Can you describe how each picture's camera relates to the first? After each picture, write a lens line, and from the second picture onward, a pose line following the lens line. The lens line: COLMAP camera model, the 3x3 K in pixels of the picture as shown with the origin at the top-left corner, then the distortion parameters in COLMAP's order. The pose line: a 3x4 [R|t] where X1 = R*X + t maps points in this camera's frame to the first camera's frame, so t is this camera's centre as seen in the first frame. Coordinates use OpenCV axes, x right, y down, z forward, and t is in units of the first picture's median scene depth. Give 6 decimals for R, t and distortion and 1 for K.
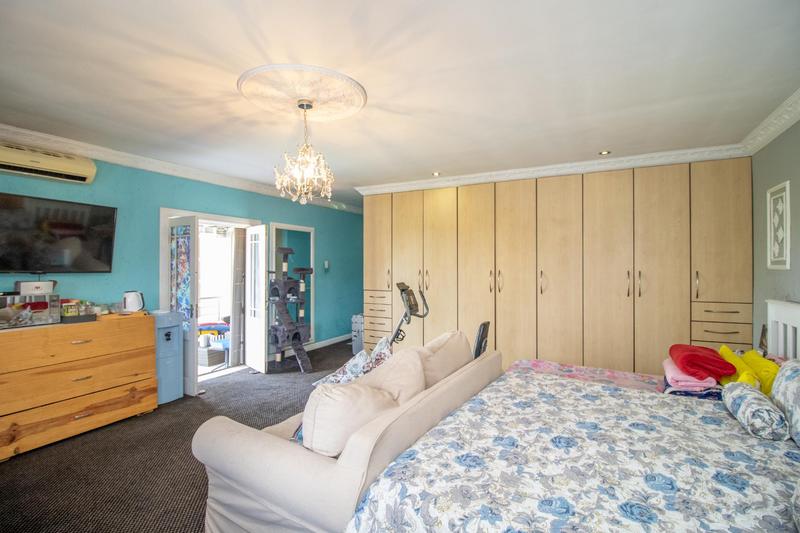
lens RADIAL K [[371.1, 0, 399.0], [0, 371.1, 266.7], [0, 0, 1]] dist [-0.009119, -0.001794]
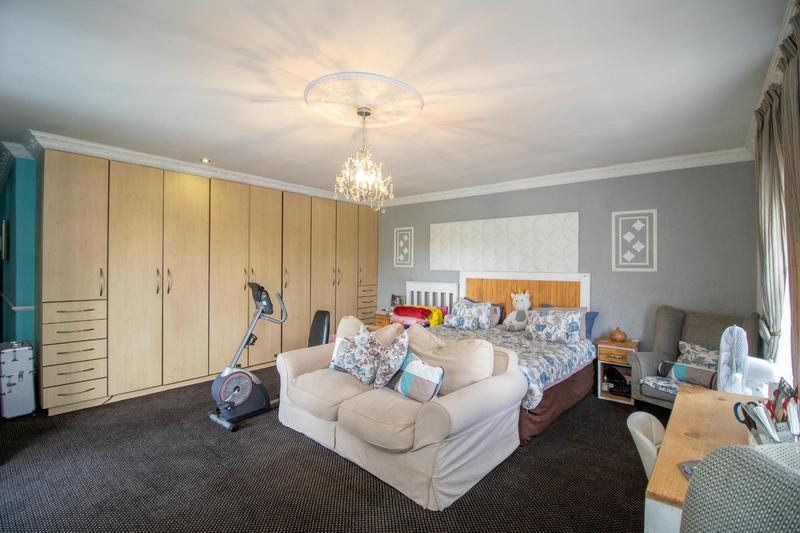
lens RADIAL K [[371.1, 0, 399.1], [0, 371.1, 263.7], [0, 0, 1]] dist [-0.009119, -0.001794]
pose [[0.206041, 0.007240, 0.978517, -0.740207], [-0.004888, 0.999968, -0.006370, 0.000776], [-0.978531, -0.003471, 0.206070, 0.400230]]
